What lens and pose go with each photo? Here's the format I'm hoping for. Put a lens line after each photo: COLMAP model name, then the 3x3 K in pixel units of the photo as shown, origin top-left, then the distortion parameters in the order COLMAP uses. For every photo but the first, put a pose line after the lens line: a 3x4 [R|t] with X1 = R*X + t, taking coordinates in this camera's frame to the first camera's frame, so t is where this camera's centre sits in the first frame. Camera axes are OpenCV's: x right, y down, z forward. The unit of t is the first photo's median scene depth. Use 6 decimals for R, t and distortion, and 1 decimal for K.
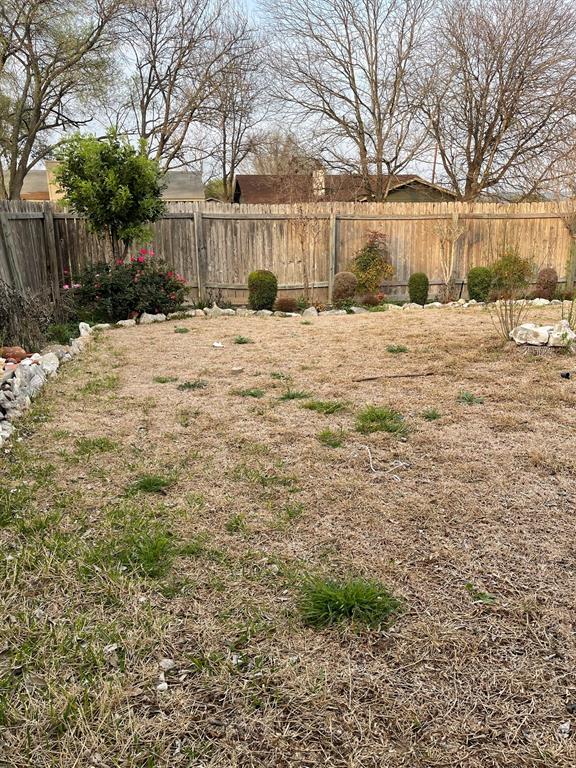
lens RADIAL K [[579.5, 0, 289.5], [0, 579.5, 383.0], [0, 0, 1]] dist [0.076384, -0.103258]
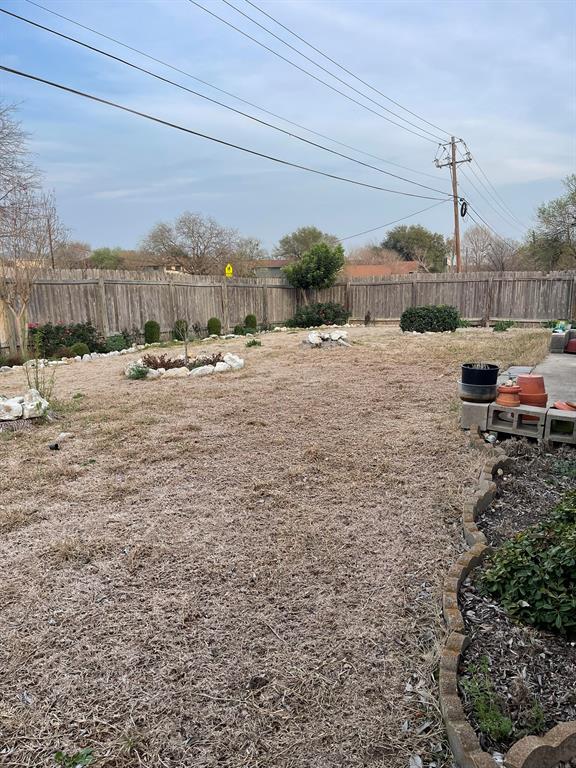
lens RADIAL K [[579.5, 0, 291.9], [0, 579.5, 384.3], [0, 0, 1]] dist [0.076384, -0.103258]
pose [[0.615799, -0.140704, 0.775238, -0.020716], [0.218023, 0.975936, 0.003947, -0.040530], [-0.757138, 0.166589, 0.631657, 0.110421]]
